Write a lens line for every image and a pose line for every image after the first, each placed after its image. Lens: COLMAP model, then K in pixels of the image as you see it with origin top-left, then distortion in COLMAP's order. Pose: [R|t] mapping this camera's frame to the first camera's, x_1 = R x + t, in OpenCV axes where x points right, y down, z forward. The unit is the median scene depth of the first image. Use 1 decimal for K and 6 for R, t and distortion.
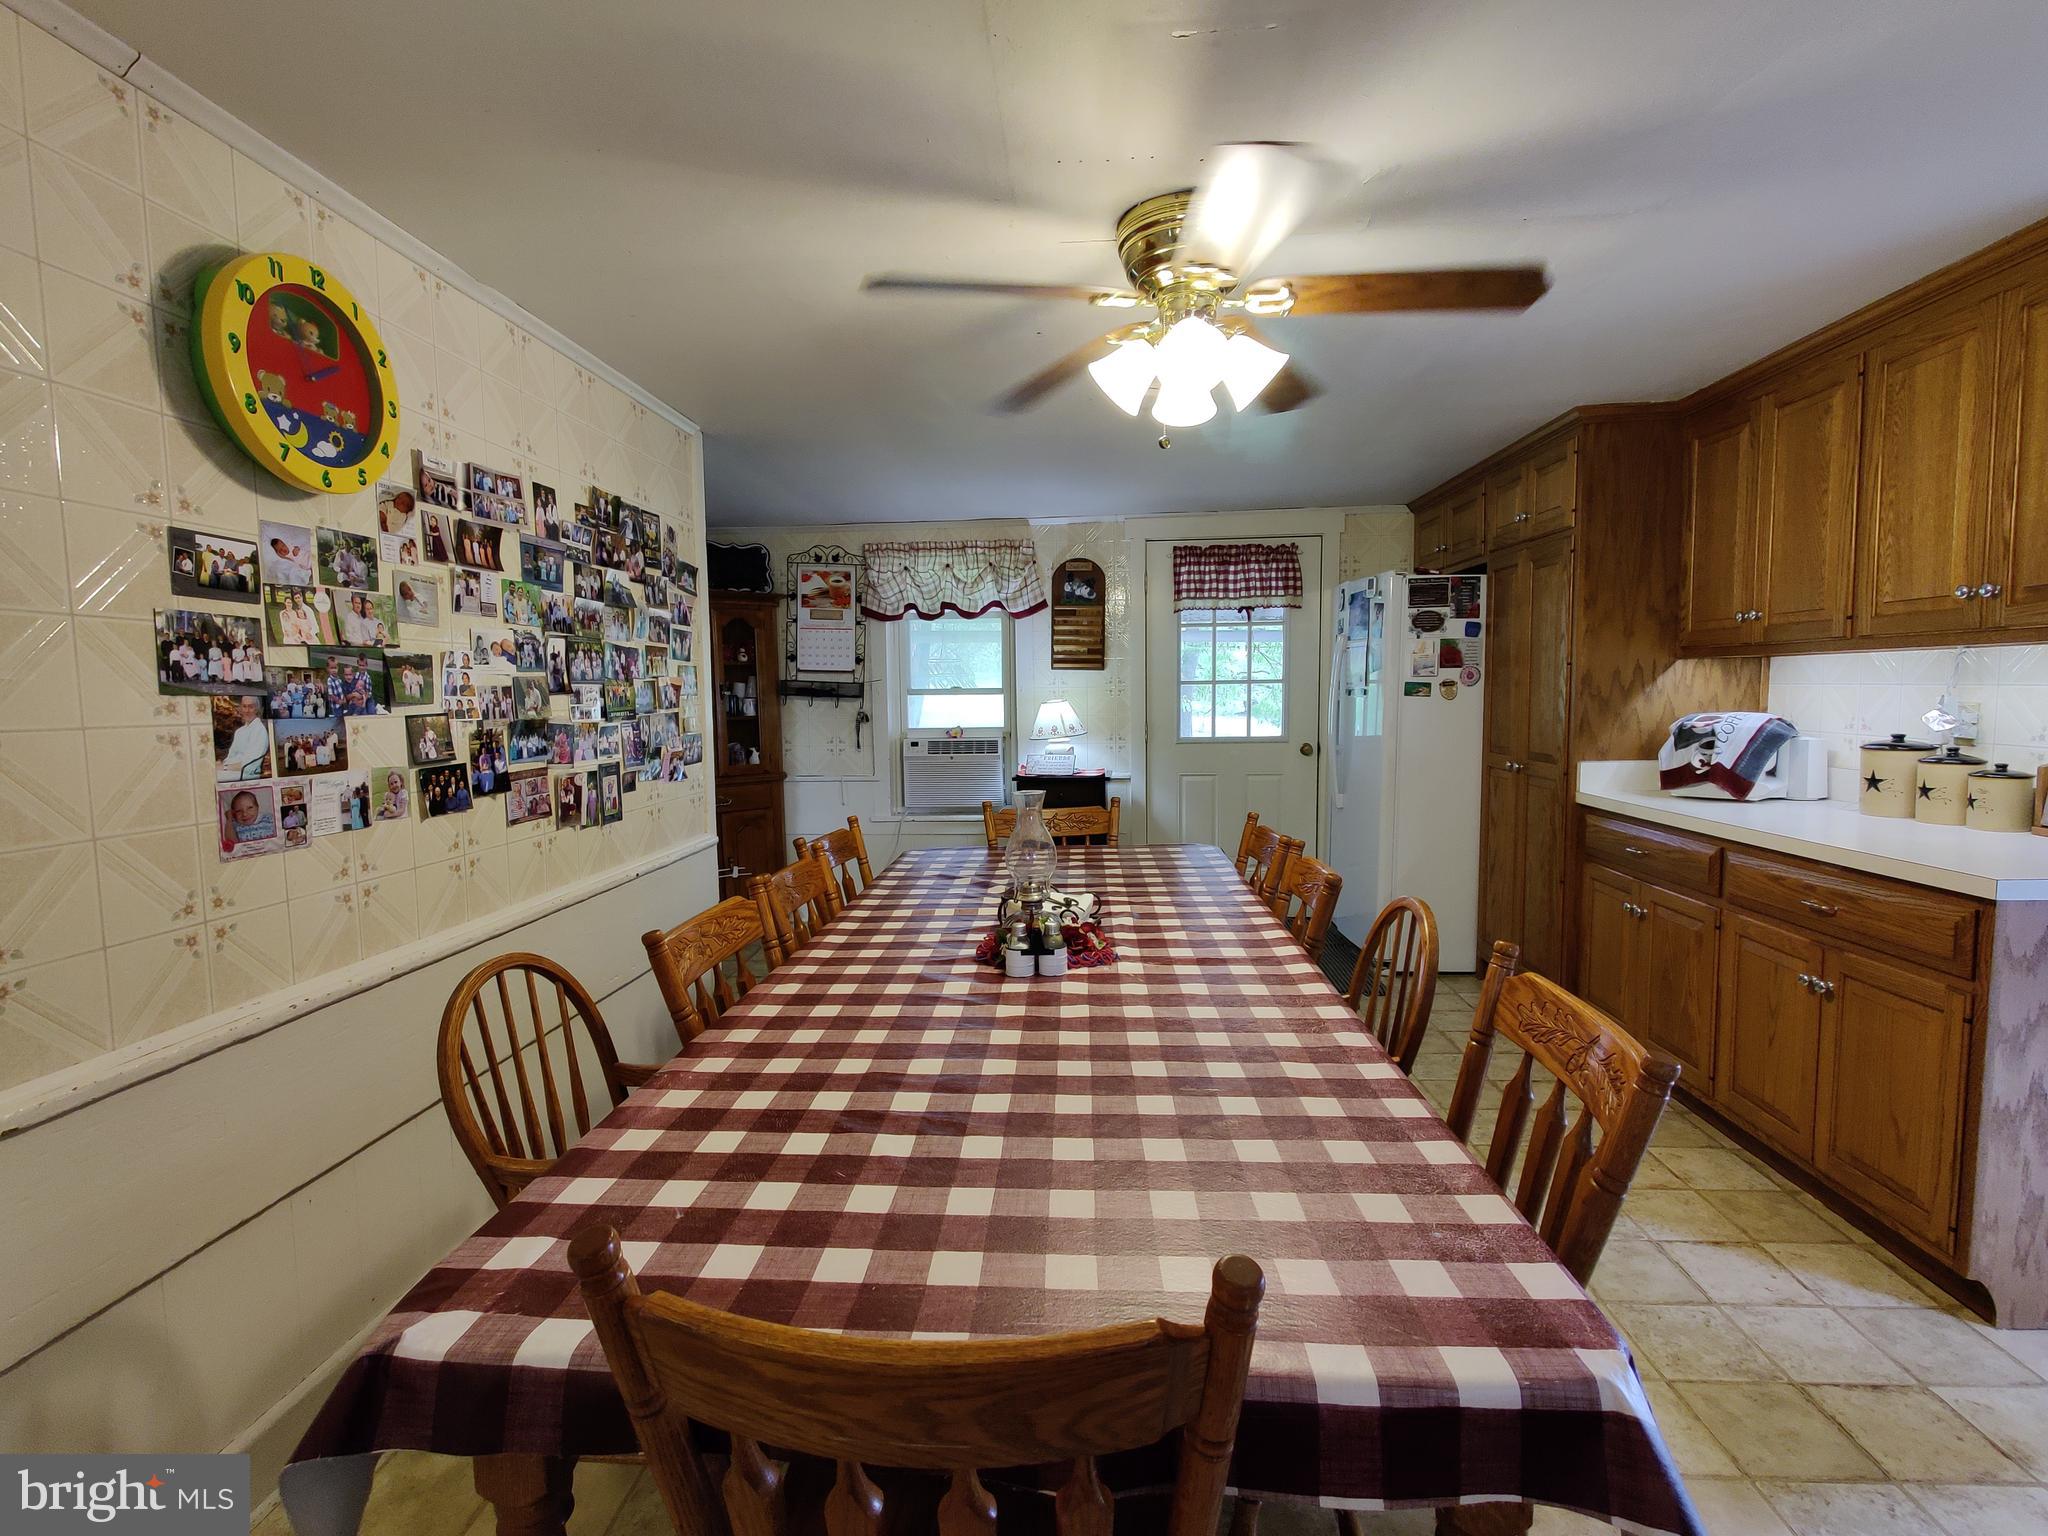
lens RADIAL K [[990.5, 0, 1024.6], [0, 990.5, 772.4], [0, 0, 1]] dist [-0.010622, -0.000565]
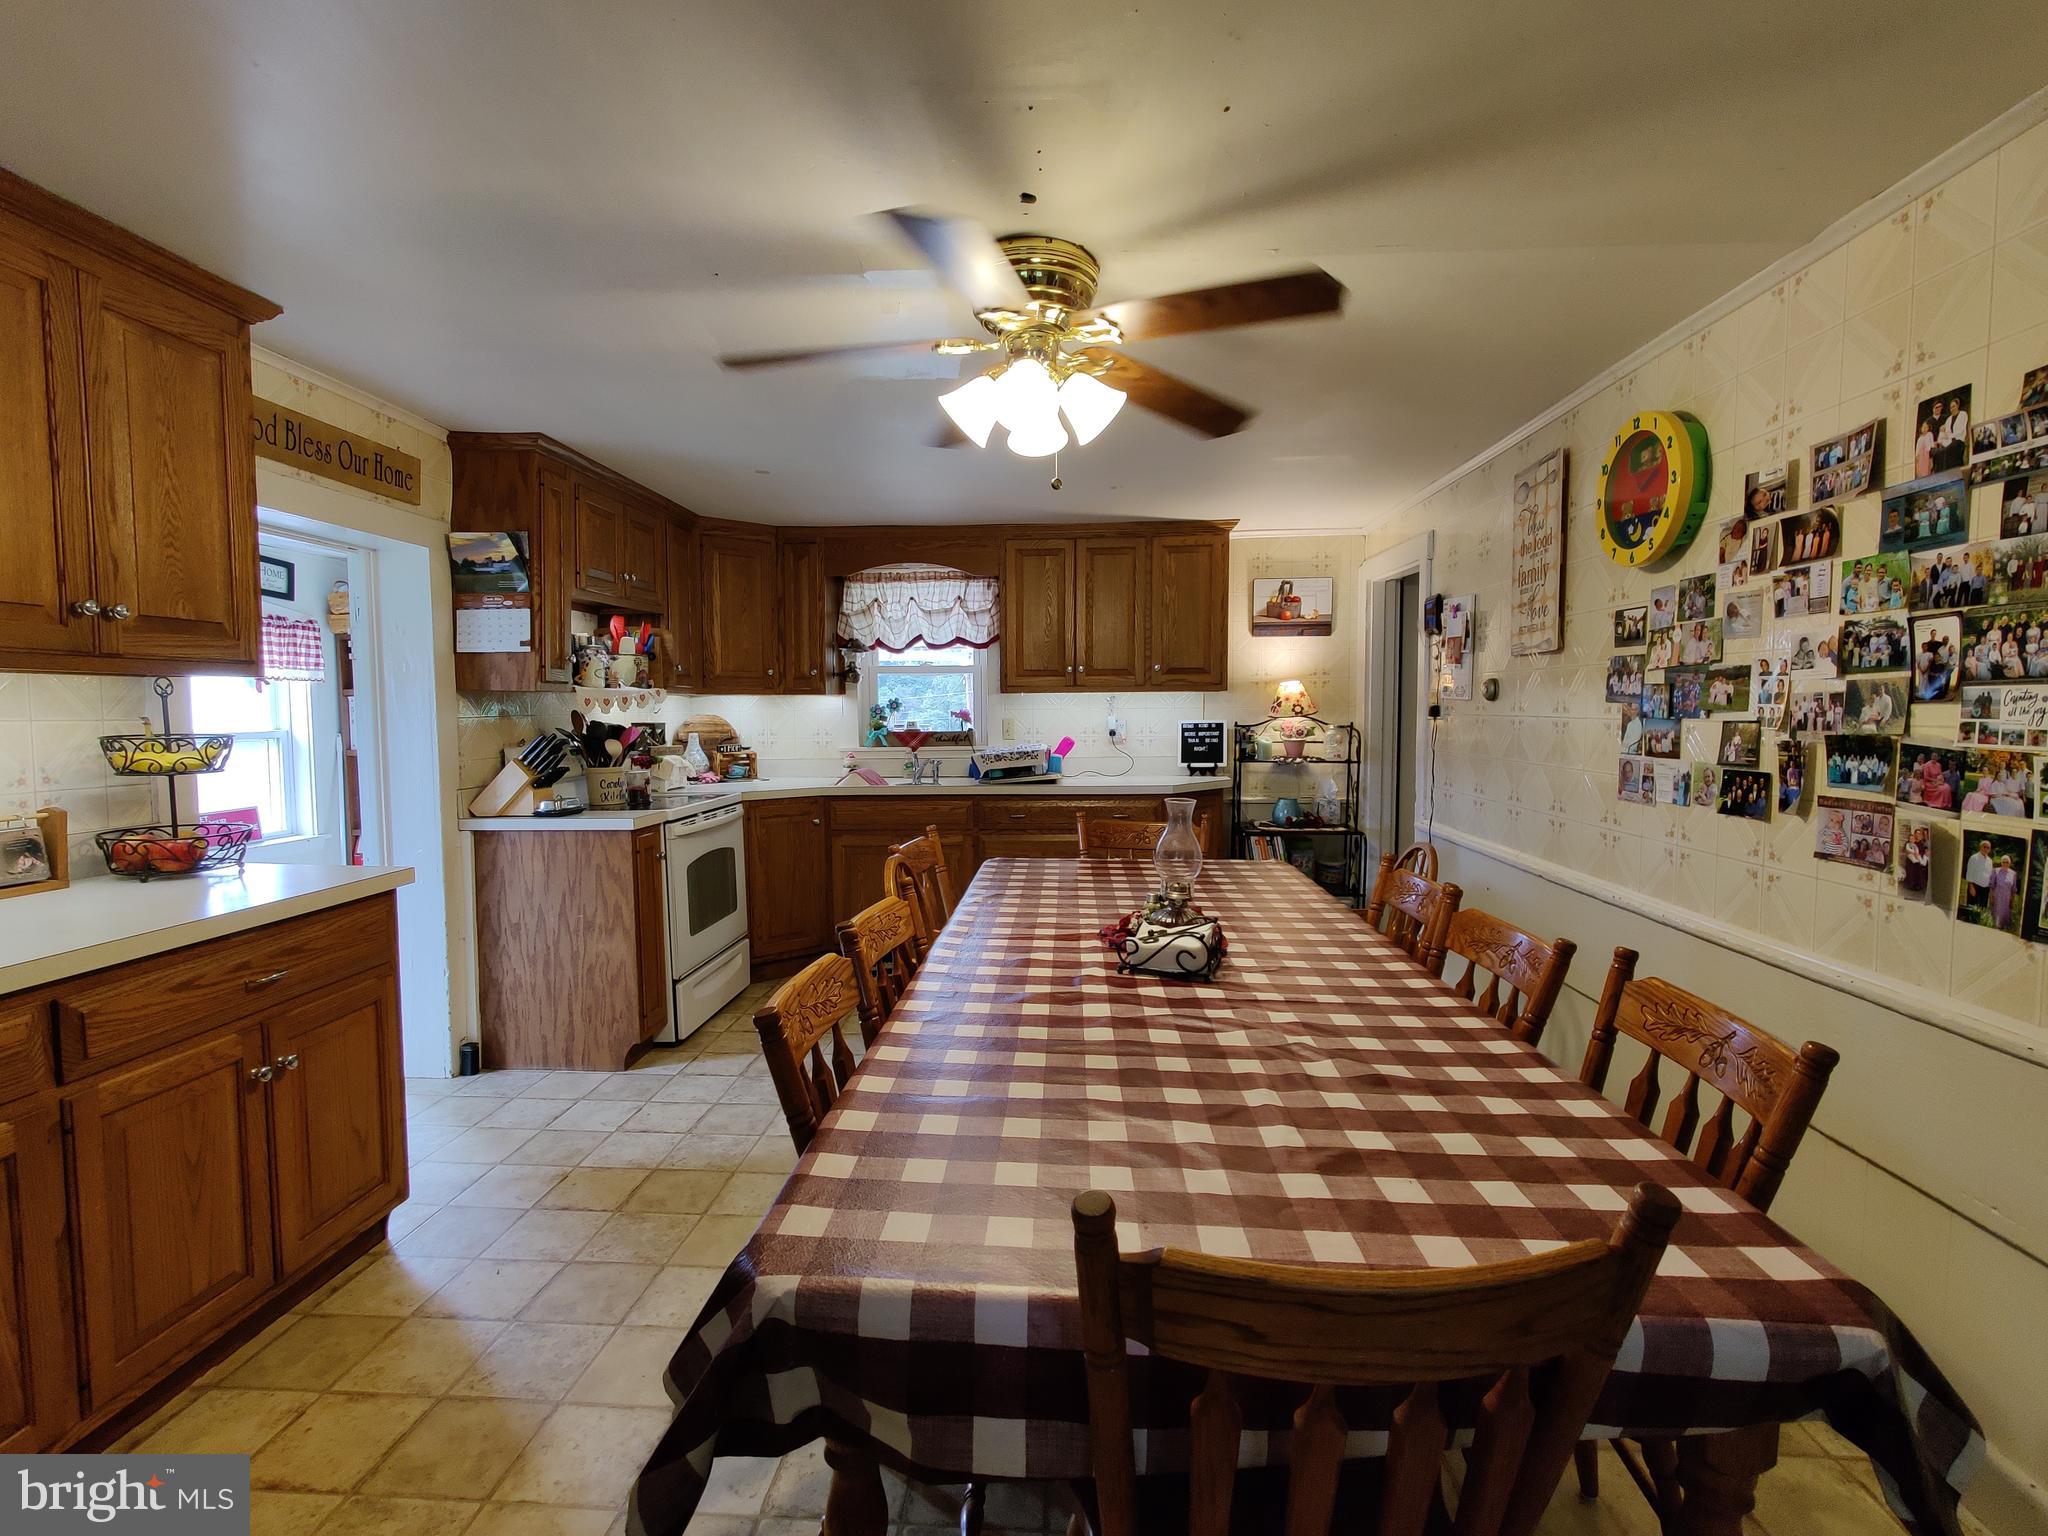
lens RADIAL K [[990.5, 0, 1028.3], [0, 990.5, 773.7], [0, 0, 1]] dist [-0.010622, -0.000565]
pose [[-0.999793, 0.014570, -0.014233, 0.185563], [0.012289, 0.988773, 0.148922, -0.170739], [0.016242, 0.148716, -0.988747, 2.051745]]
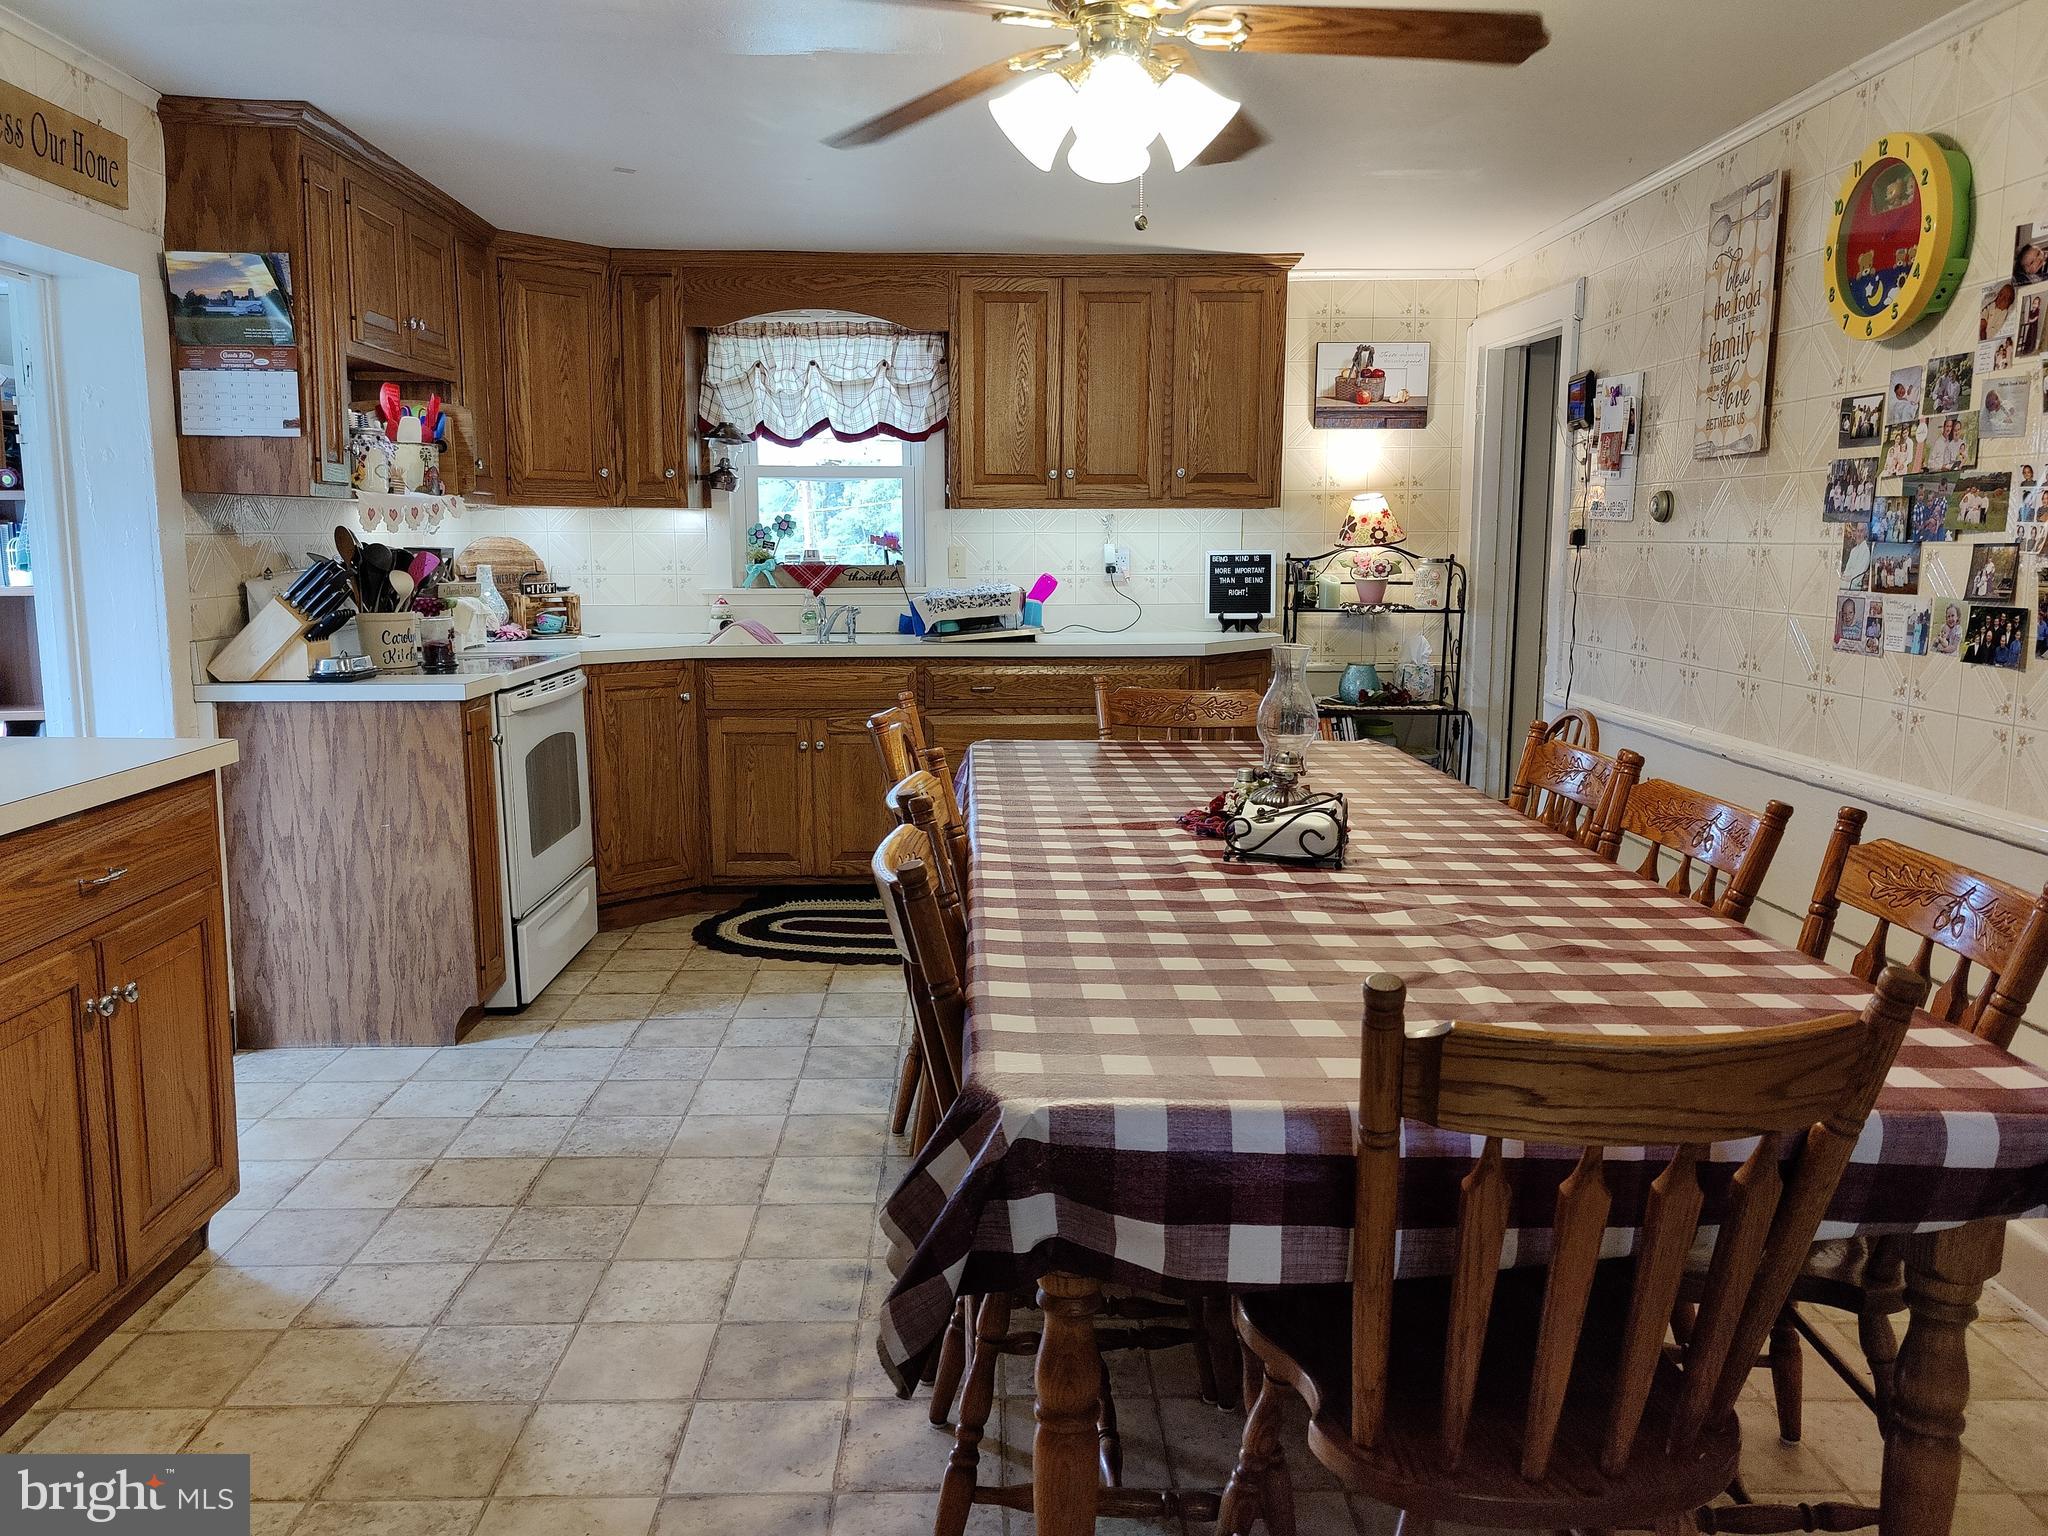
lens RADIAL K [[1588.6, 0, 1016.4], [0, 1588.6, 771.1], [0, 0, 1]] dist [0.047785, -0.048895]
pose [[-0.995087, 0.020969, -0.096760, 0.370813], [-0.001496, 0.974017, 0.226470, -0.179643], [0.098994, 0.225502, -0.969200, 2.296964]]
